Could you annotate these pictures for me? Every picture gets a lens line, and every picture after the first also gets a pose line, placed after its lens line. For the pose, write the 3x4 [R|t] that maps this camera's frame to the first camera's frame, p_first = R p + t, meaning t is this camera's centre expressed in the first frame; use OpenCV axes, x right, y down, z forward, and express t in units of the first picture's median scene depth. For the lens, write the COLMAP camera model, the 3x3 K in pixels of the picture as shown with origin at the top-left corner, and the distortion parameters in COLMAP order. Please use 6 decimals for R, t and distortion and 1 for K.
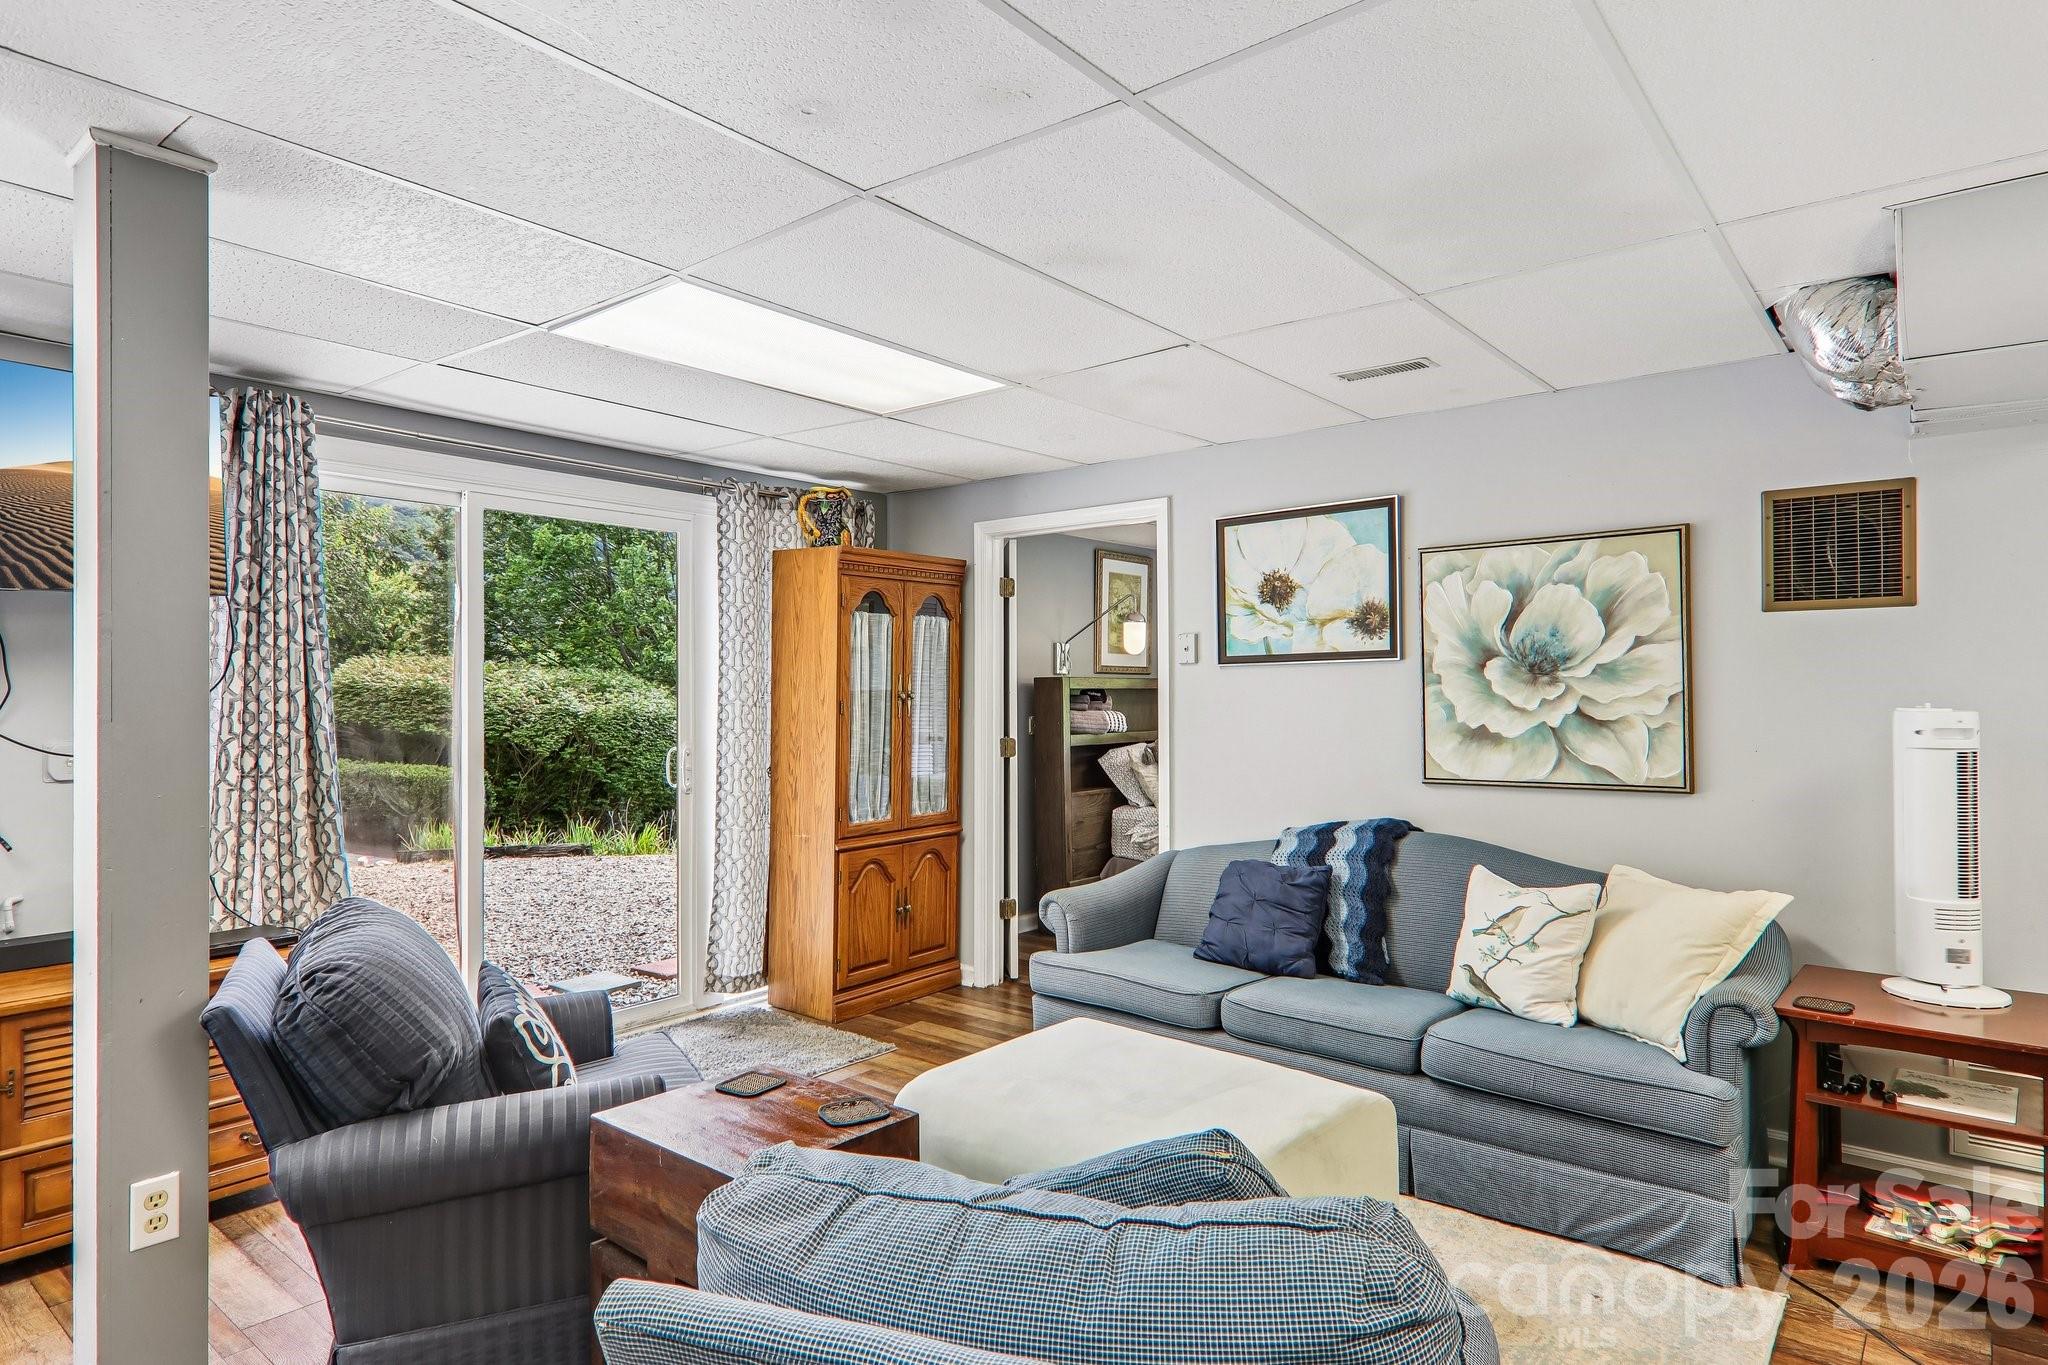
lens RADIAL K [[1150.5, 0, 1028.8], [0, 1150.5, 684.5], [0, 0, 1]] dist [0.024875, -0.017794]
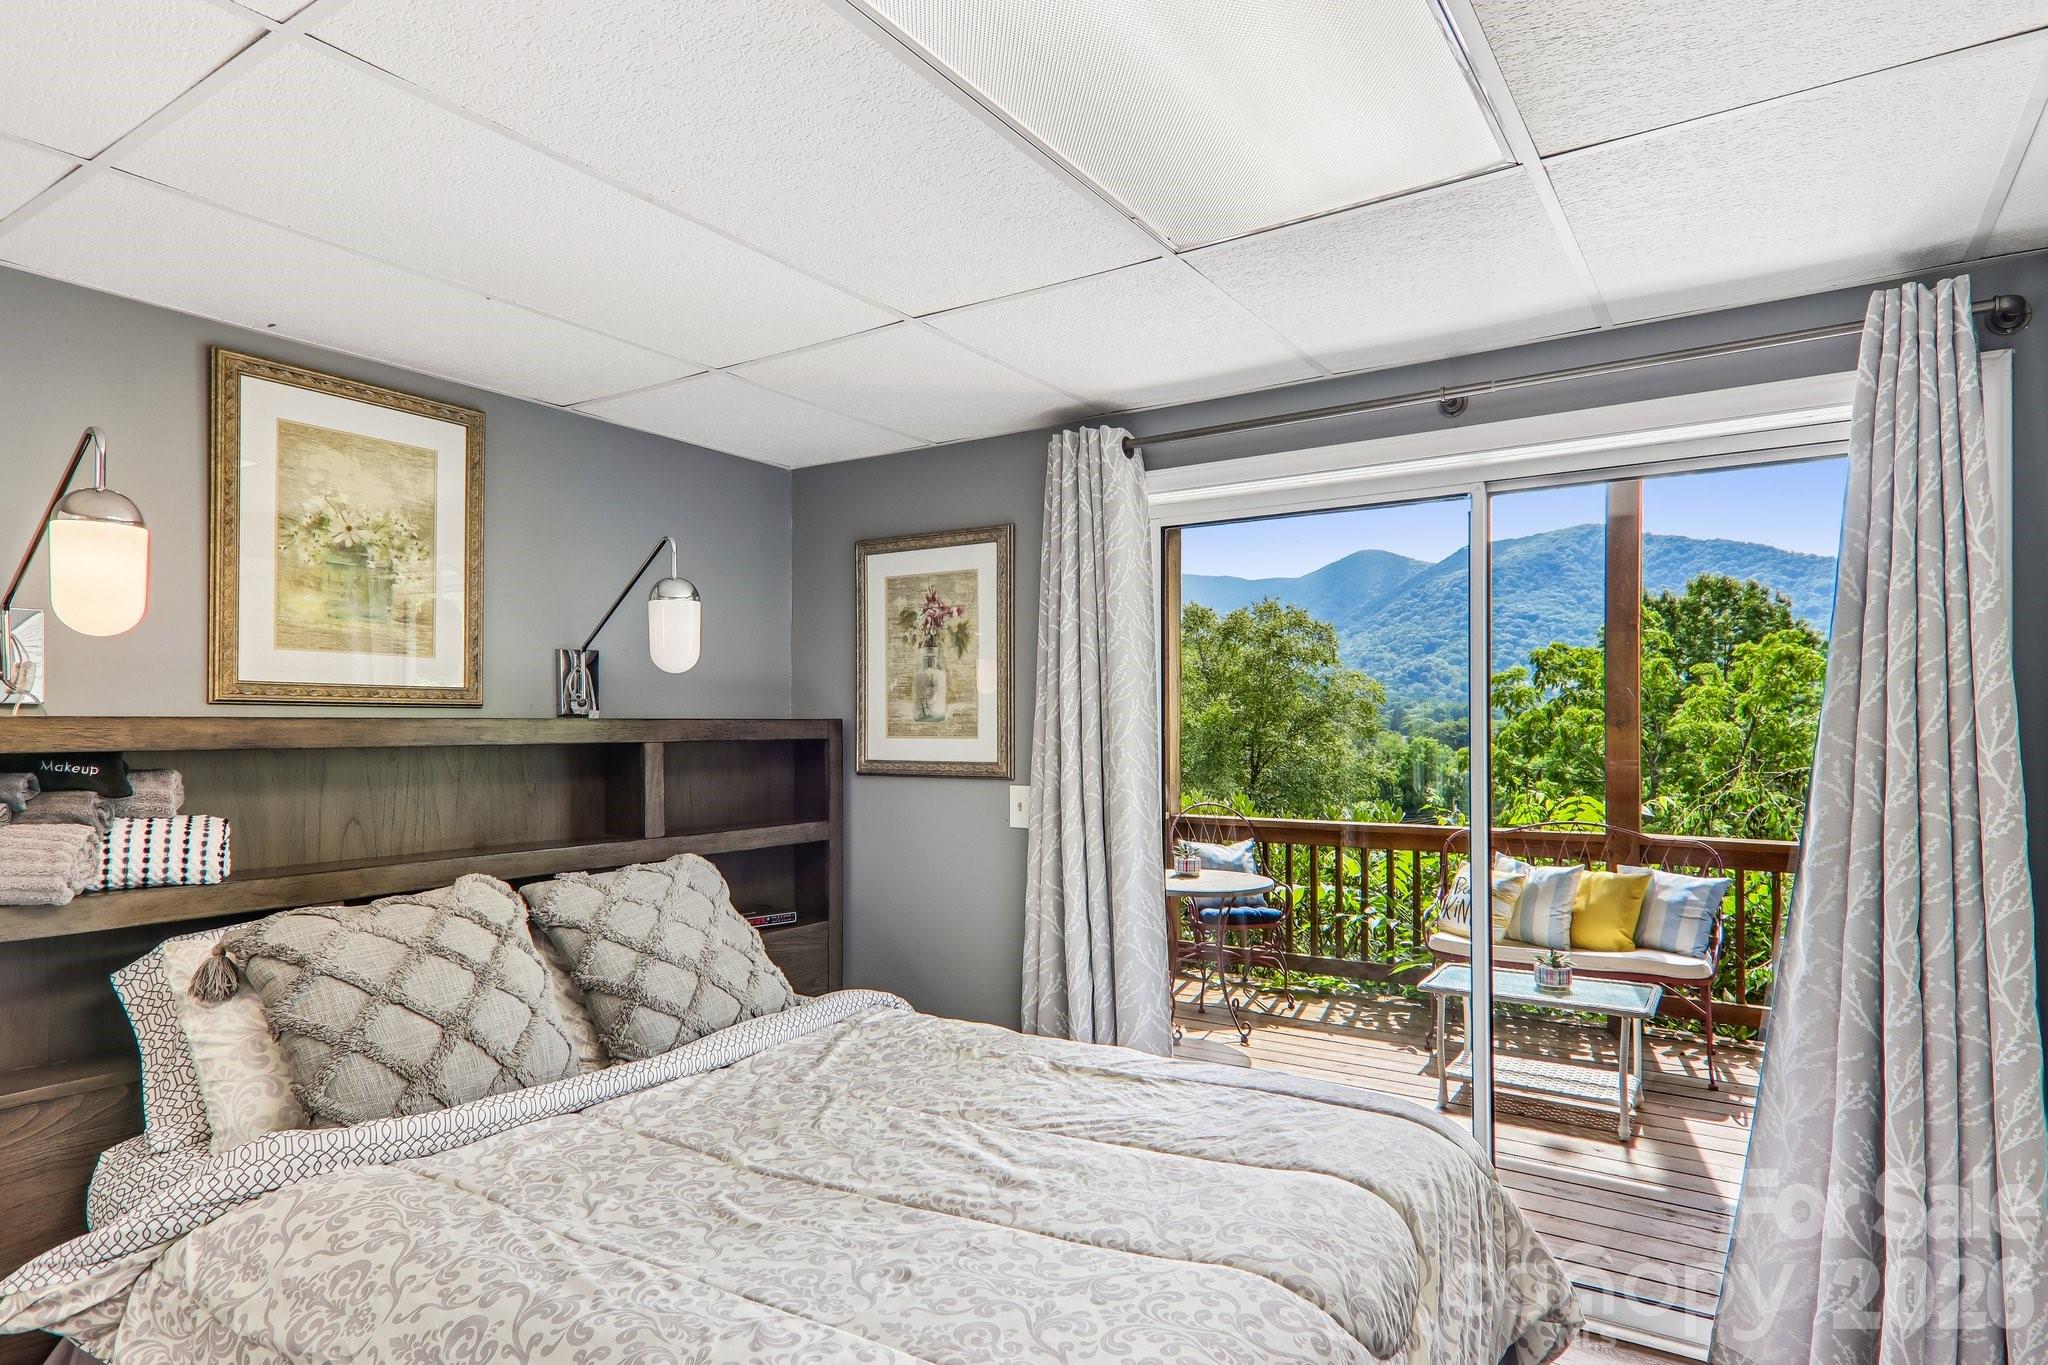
lens RADIAL K [[1150.5, 0, 1023.2], [0, 1150.5, 694.1], [0, 0, 1]] dist [0.024875, -0.017794]
pose [[0.995433, 0.002266, 0.095436, 0.264906], [-0.000024, 0.999724, -0.023483, -0.004313], [-0.095463, 0.023373, 0.995159, 0.623044]]
